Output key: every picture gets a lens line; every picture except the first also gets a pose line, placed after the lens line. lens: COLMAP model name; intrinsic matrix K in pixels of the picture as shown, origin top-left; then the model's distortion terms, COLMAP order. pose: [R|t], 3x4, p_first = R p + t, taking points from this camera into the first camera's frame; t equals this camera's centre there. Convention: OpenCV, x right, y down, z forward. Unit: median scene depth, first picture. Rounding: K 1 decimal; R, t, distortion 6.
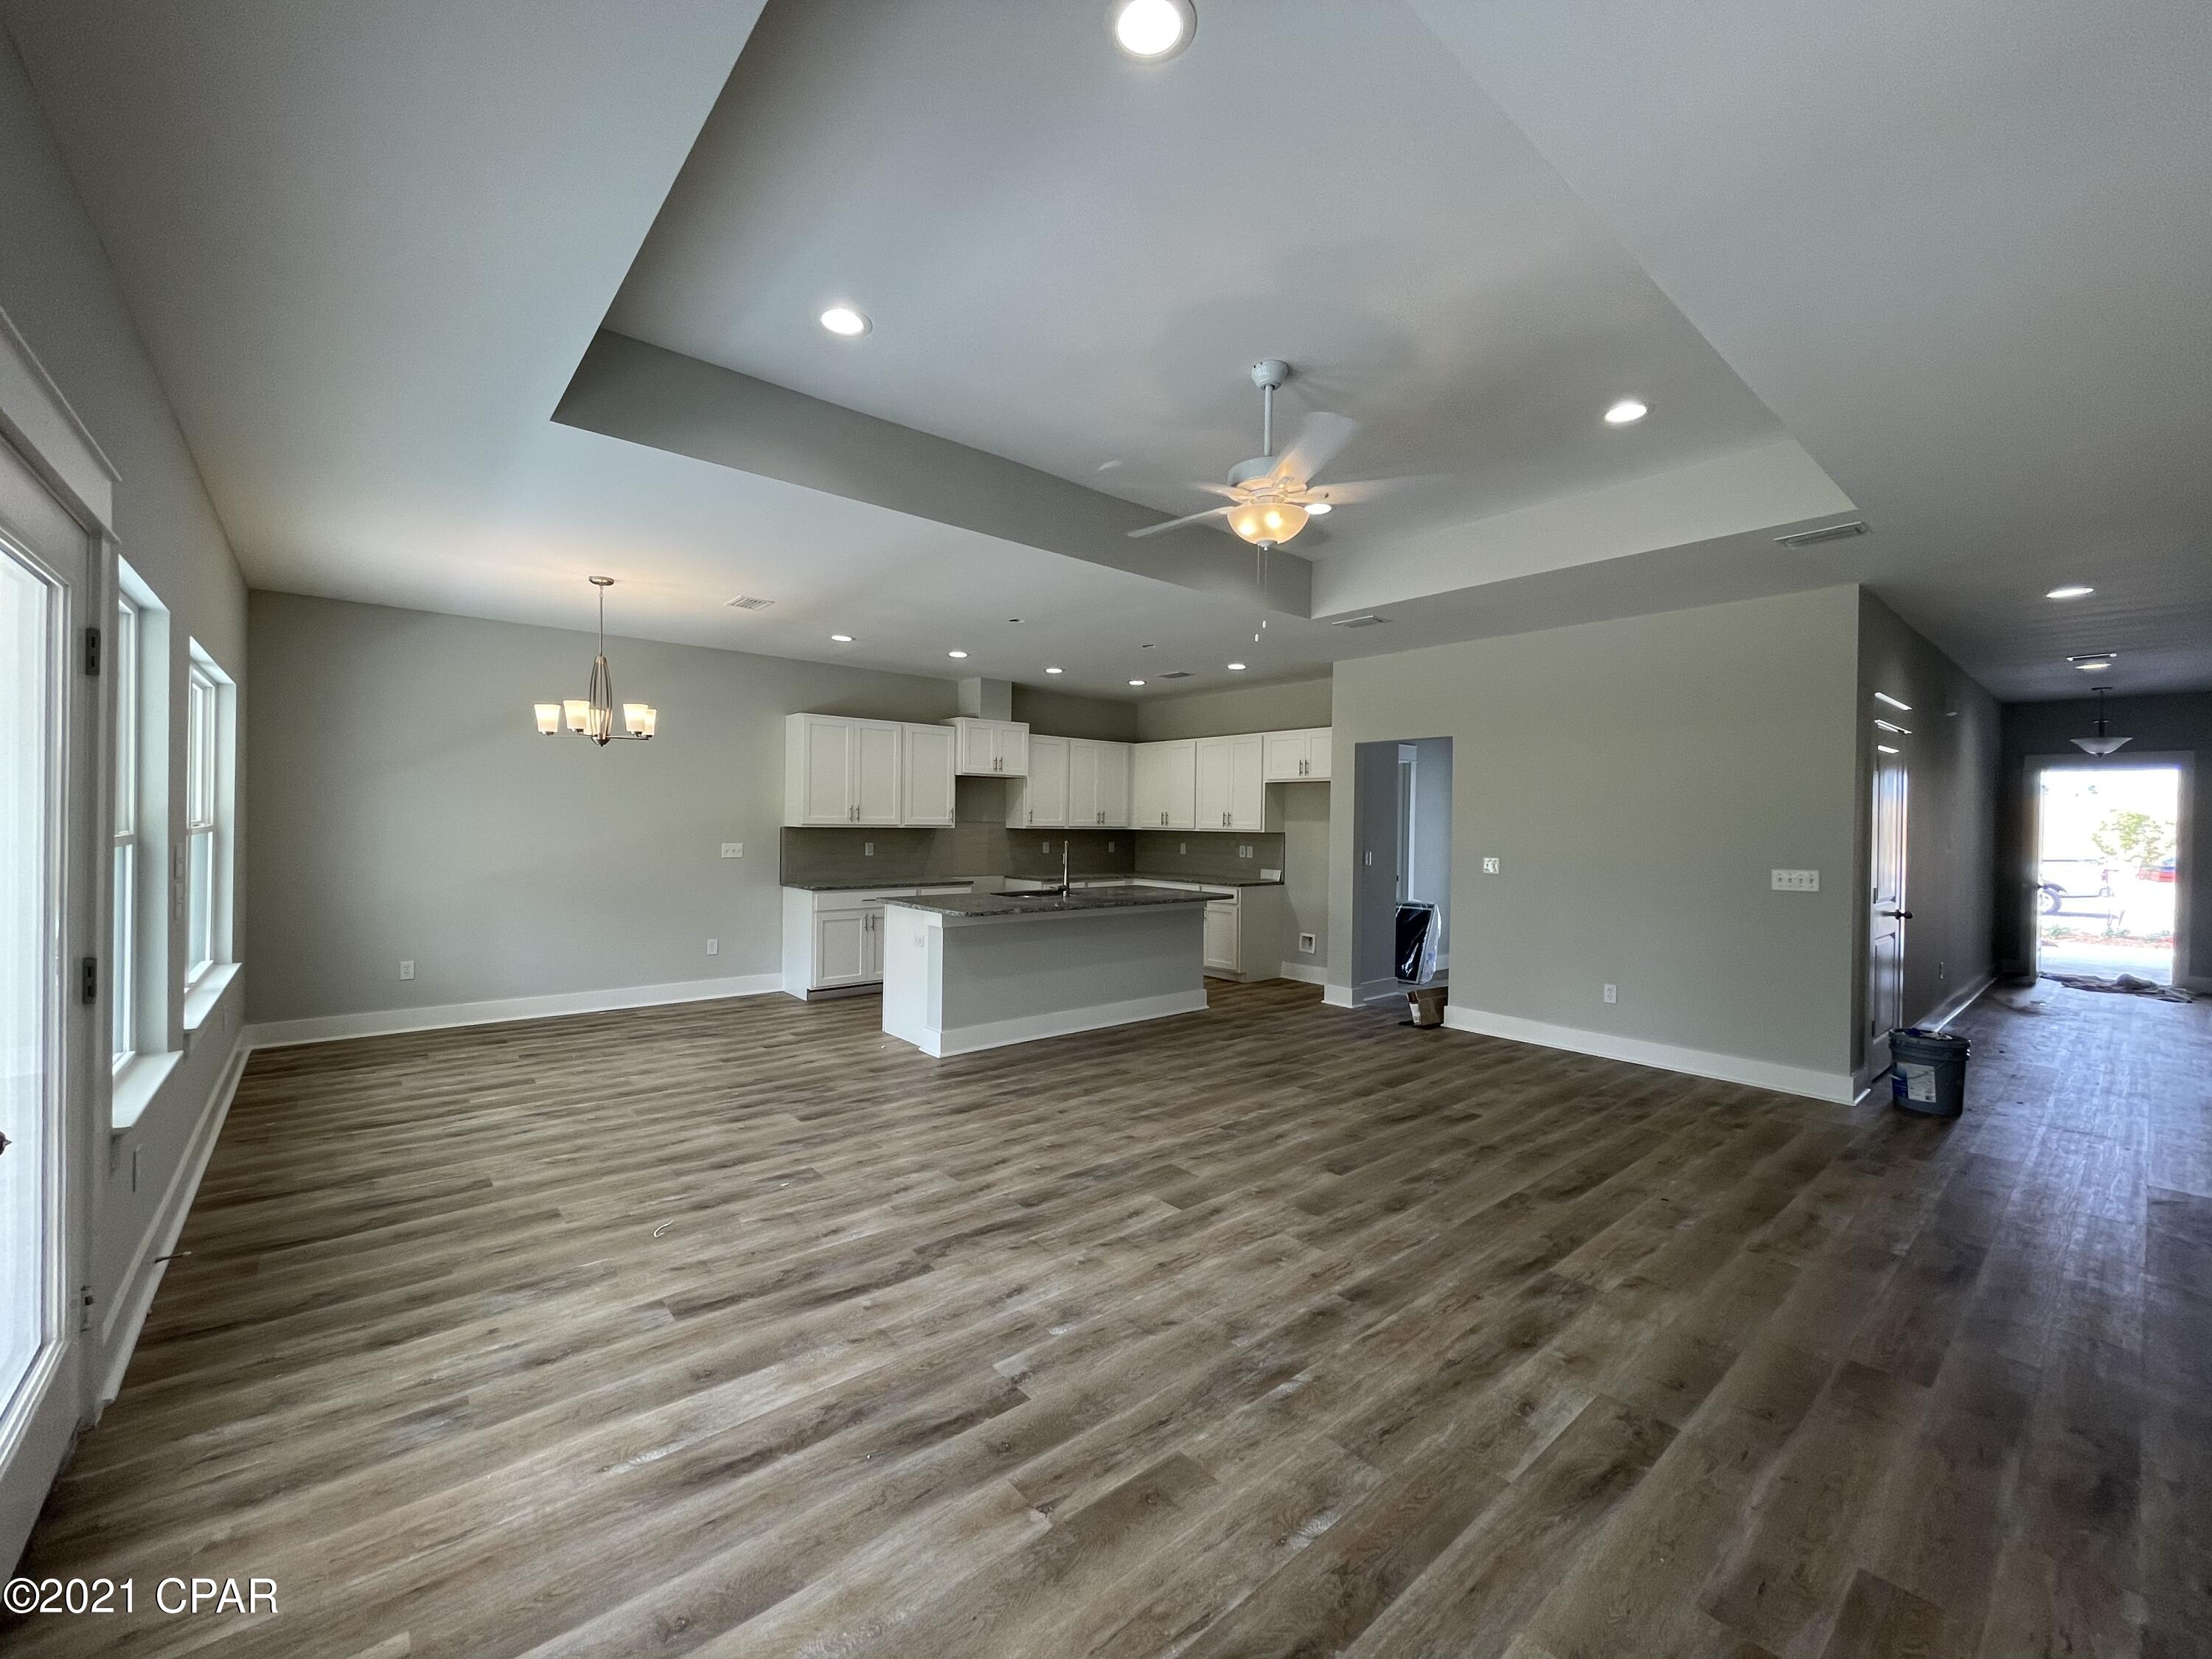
lens RADIAL K [[882.0, 0, 1092.2], [0, 882.0, 828.2], [0, 0, 1]] dist [-0.003118, -0.000341]
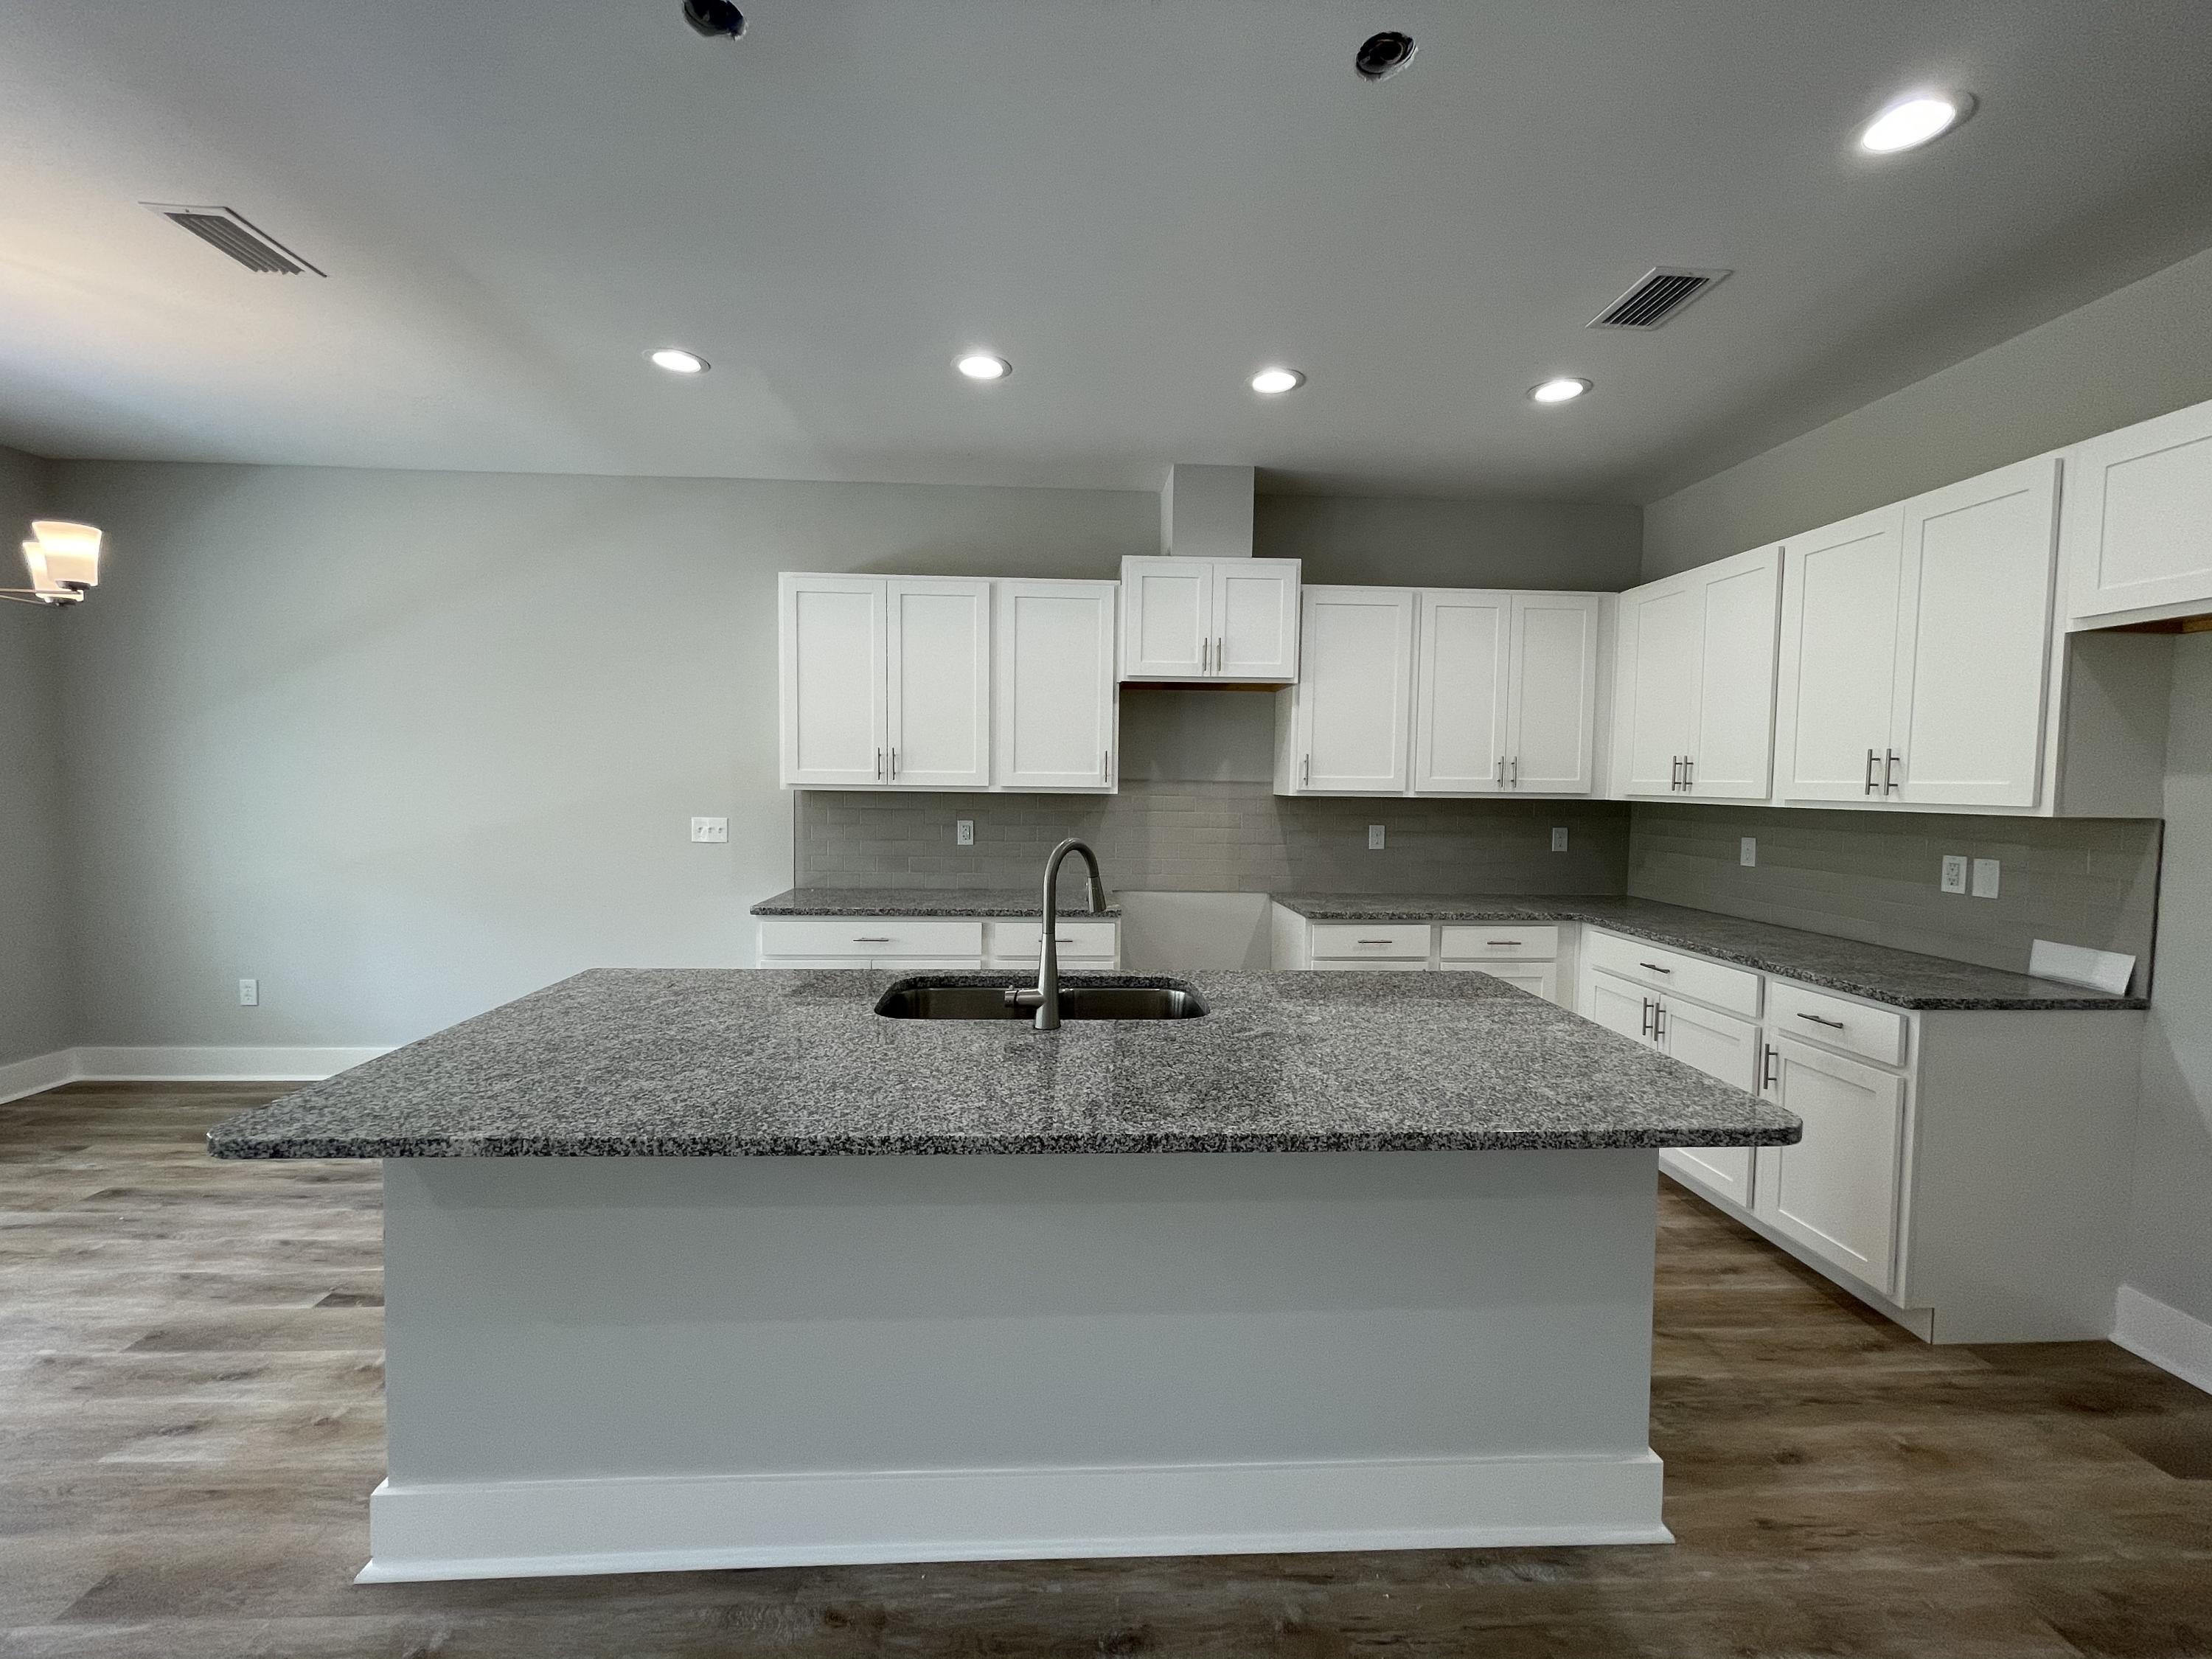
lens RADIAL K [[882.0, 0, 1091.5], [0, 882.0, 828.9], [0, 0, 1]] dist [-0.003118, -0.000341]
pose [[0.795736, 0.029446, -0.604927, 0.123270], [-0.005744, 0.999139, 0.041080, -0.000786], [0.605616, -0.029214, 0.795221, 0.606854]]
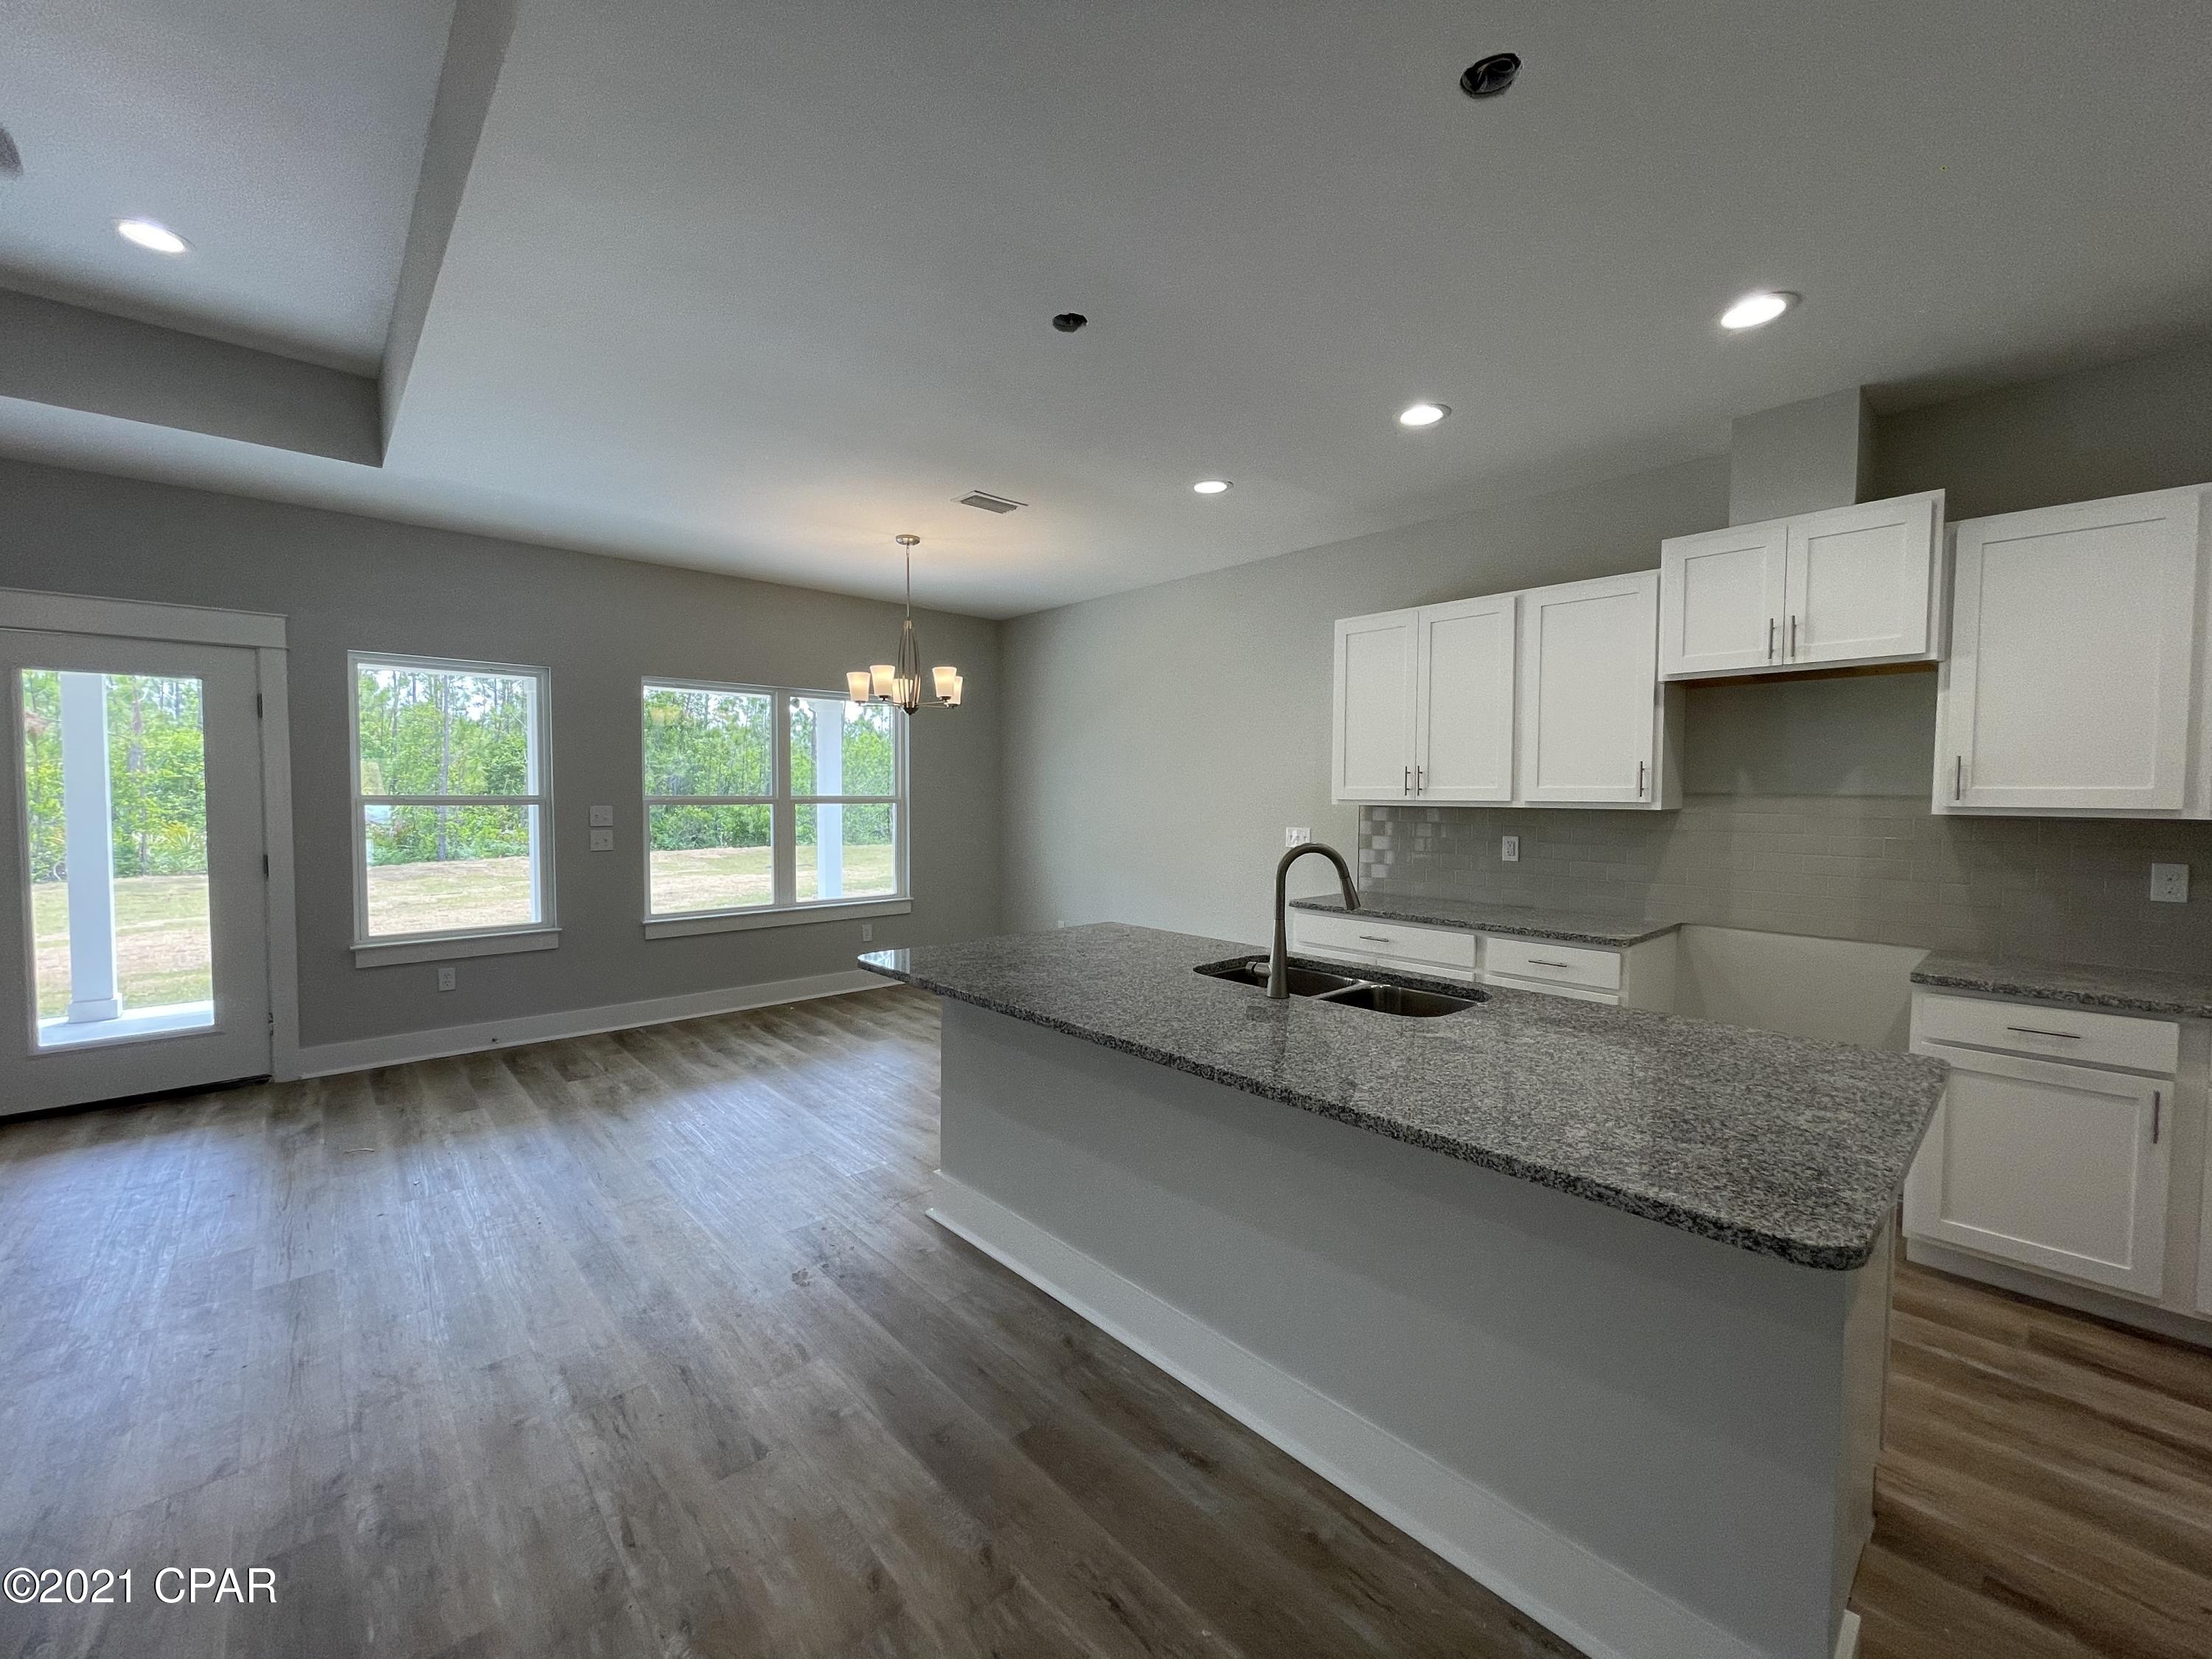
lens RADIAL K [[882.0, 0, 1099.0], [0, 882.0, 829.1], [0, 0, 1]] dist [-0.003118, -0.000341]
pose [[0.041494, 0.028500, -0.998732, 0.251302], [-0.011308, 0.999542, 0.028053, 0.000076], [0.999075, 0.010130, 0.041797, 0.712149]]
